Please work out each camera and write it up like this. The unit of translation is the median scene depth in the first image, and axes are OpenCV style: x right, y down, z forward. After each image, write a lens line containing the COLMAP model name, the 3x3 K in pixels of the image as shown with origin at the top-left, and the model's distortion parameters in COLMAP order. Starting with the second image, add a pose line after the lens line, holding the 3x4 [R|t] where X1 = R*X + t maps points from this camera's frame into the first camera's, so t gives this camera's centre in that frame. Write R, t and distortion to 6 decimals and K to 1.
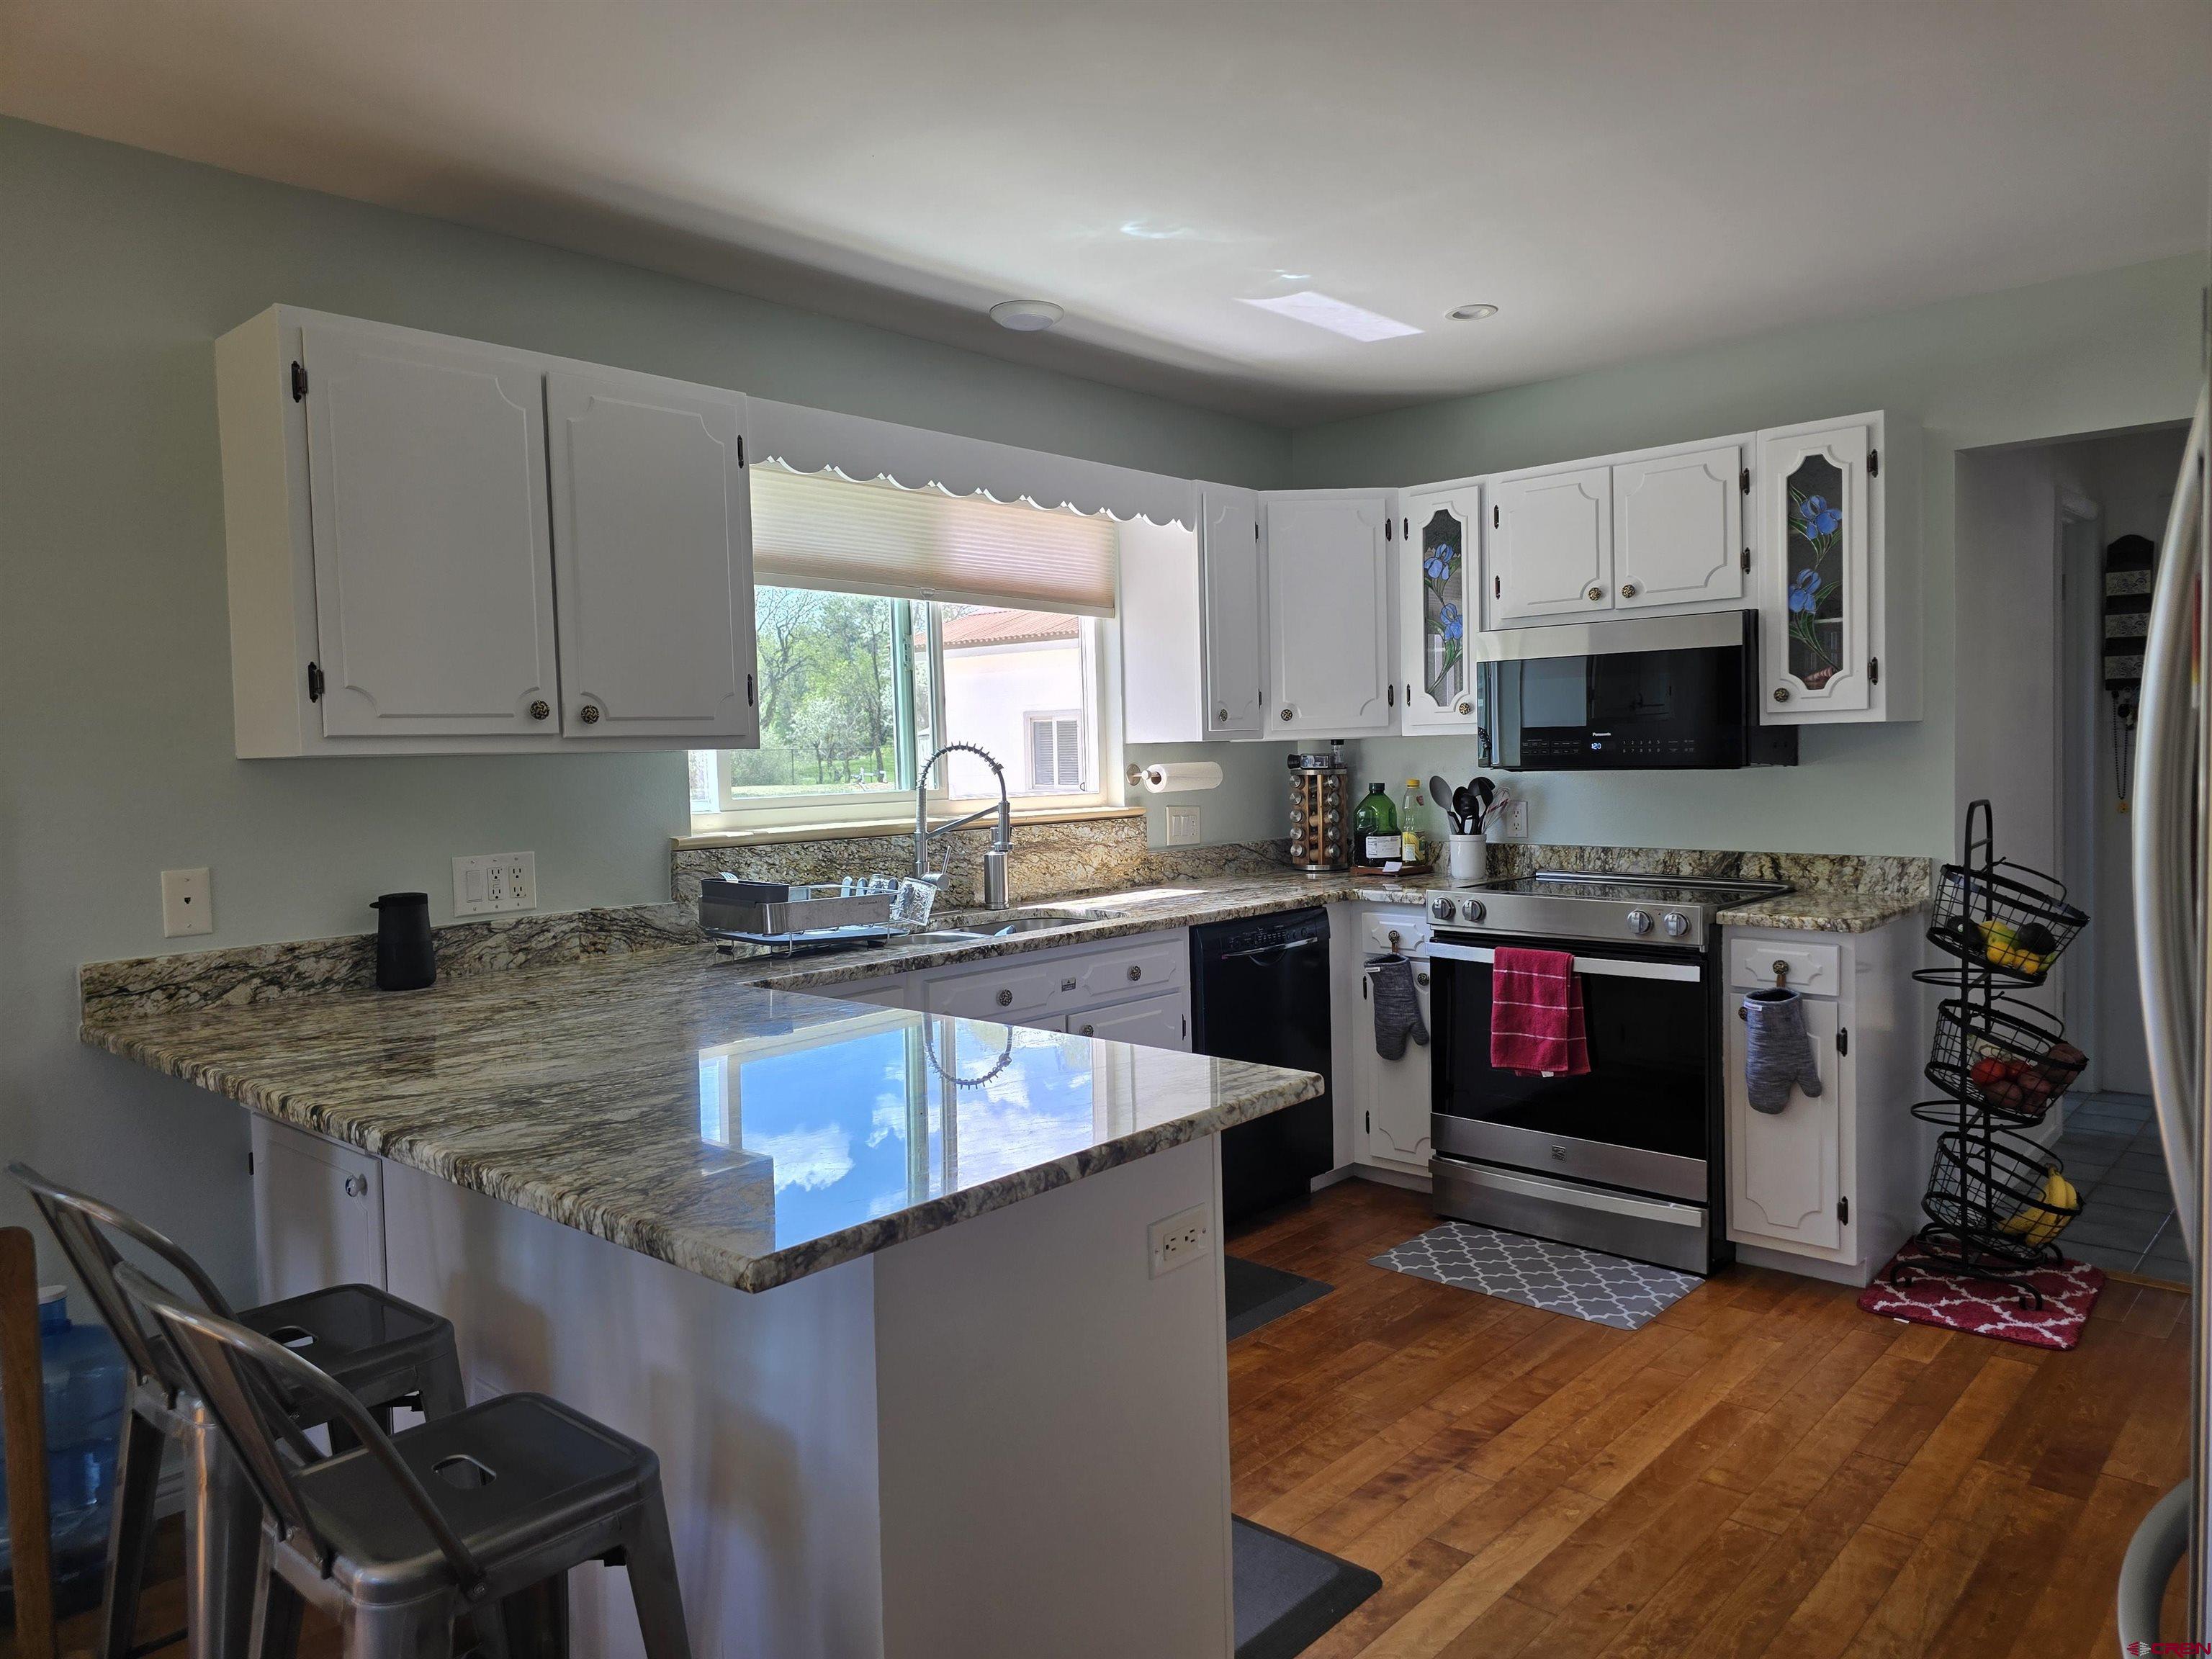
lens RADIAL K [[1490.9, 0, 1133.8], [0, 1490.9, 817.0], [0, 0, 1]] dist [0.065946, -0.053907]
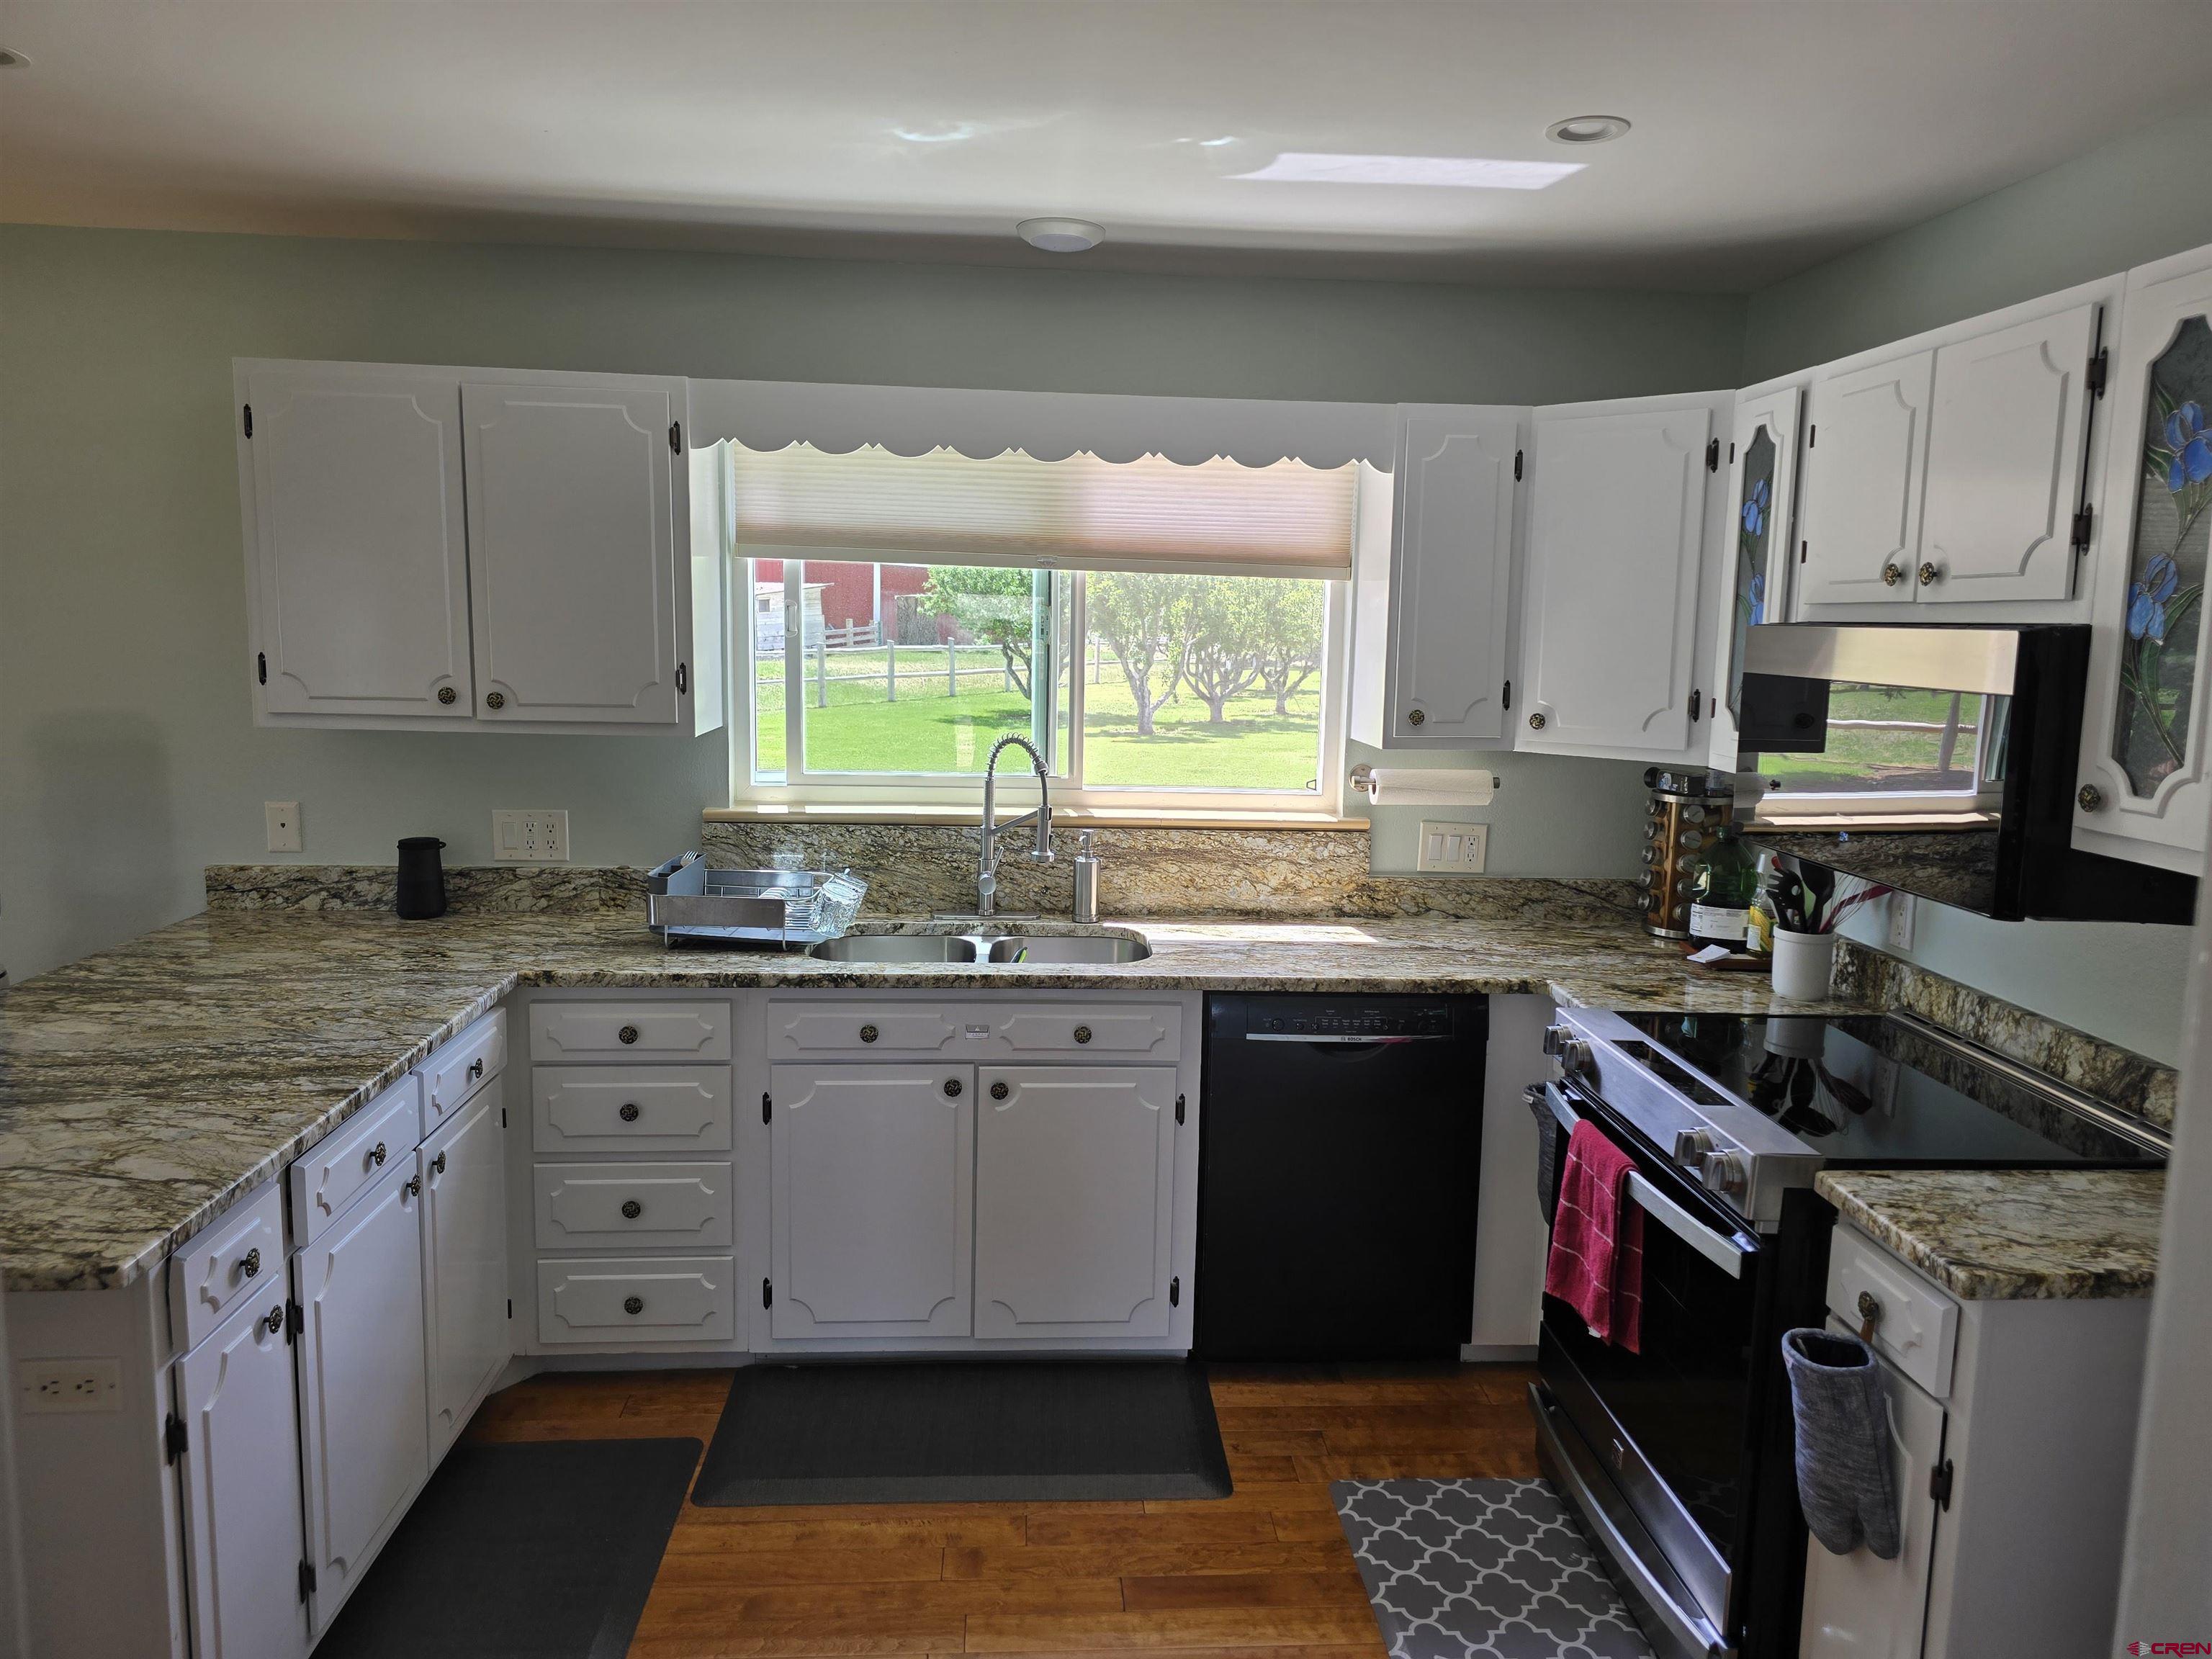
lens RADIAL K [[1490.9, 0, 1111.5], [0, 1490.9, 815.4], [0, 0, 1]] dist [0.065946, -0.053907]
pose [[0.716750, 0.133782, -0.684377, 0.569604], [-0.073227, 0.990438, 0.116920, -0.115954], [0.693474, -0.033688, 0.719693, 0.413420]]
